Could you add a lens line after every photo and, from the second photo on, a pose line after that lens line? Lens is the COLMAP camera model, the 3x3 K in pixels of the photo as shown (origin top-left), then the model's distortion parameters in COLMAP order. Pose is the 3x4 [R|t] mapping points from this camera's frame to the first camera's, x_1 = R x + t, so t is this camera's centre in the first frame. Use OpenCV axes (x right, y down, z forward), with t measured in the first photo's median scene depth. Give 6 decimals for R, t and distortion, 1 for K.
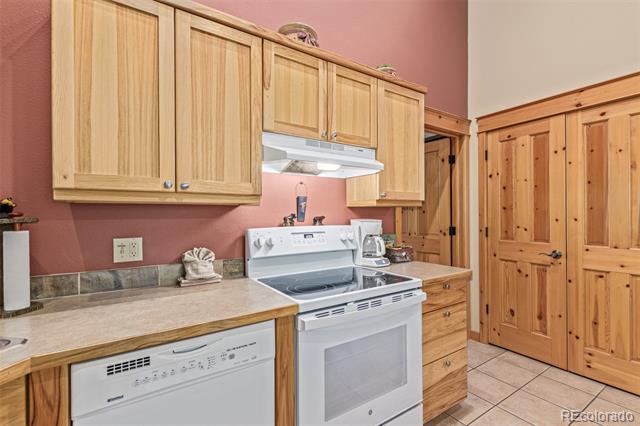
lens RADIAL K [[293.8, 0, 323.7], [0, 293.8, 214.6], [0, 0, 1]] dist [0.006080, -0.002635]
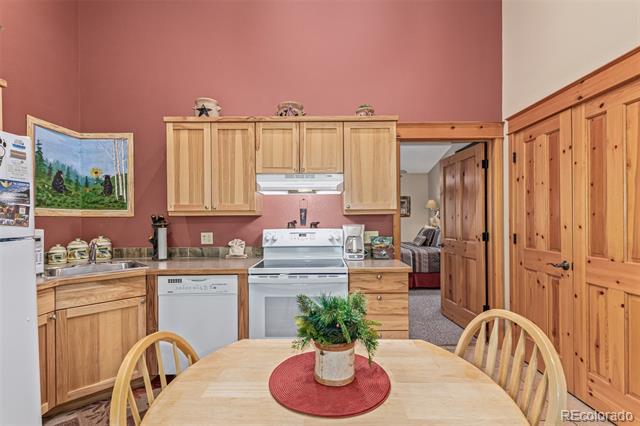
lens RADIAL K [[293.8, 0, 322.6], [0, 293.8, 218.9], [0, 0, 1]] dist [0.006080, -0.002635]
pose [[0.836351, 0.000250, -0.548194, 0.969644], [0.003096, 0.999982, 0.005178, -0.020011], [0.548185, -0.006028, 0.836335, -0.231223]]
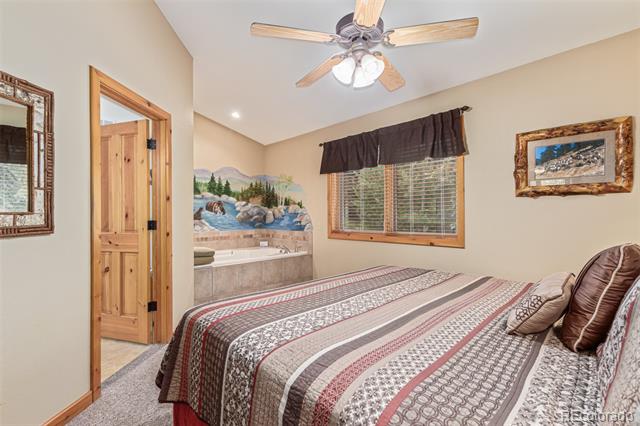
lens RADIAL K [[293.8, 0, 322.2], [0, 293.8, 214.0], [0, 0, 1]] dist [0.006080, -0.002635]
pose [[0.186308, -0.000235, -0.982491, 0.554906], [0.005771, 0.999983, 0.000855, 0.058372], [0.982474, -0.005830, 0.186306, 2.928724]]
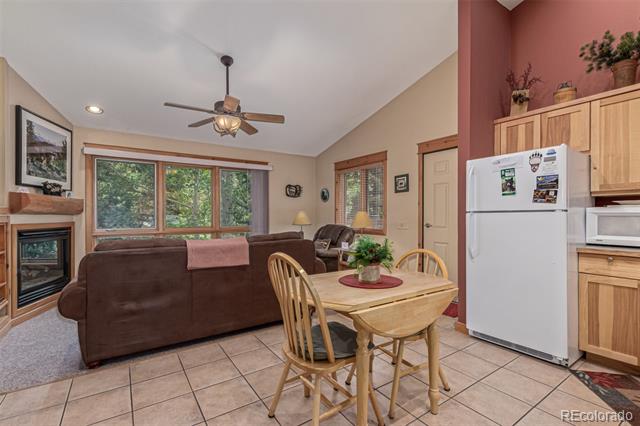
lens RADIAL K [[293.8, 0, 323.7], [0, 293.8, 216.0], [0, 0, 1]] dist [0.006080, -0.002635]
pose [[-0.999704, 0.011247, -0.021586, 0.858066], [0.011195, 0.999934, 0.002545, 0.047940], [0.021613, 0.002303, -0.999764, 1.360571]]
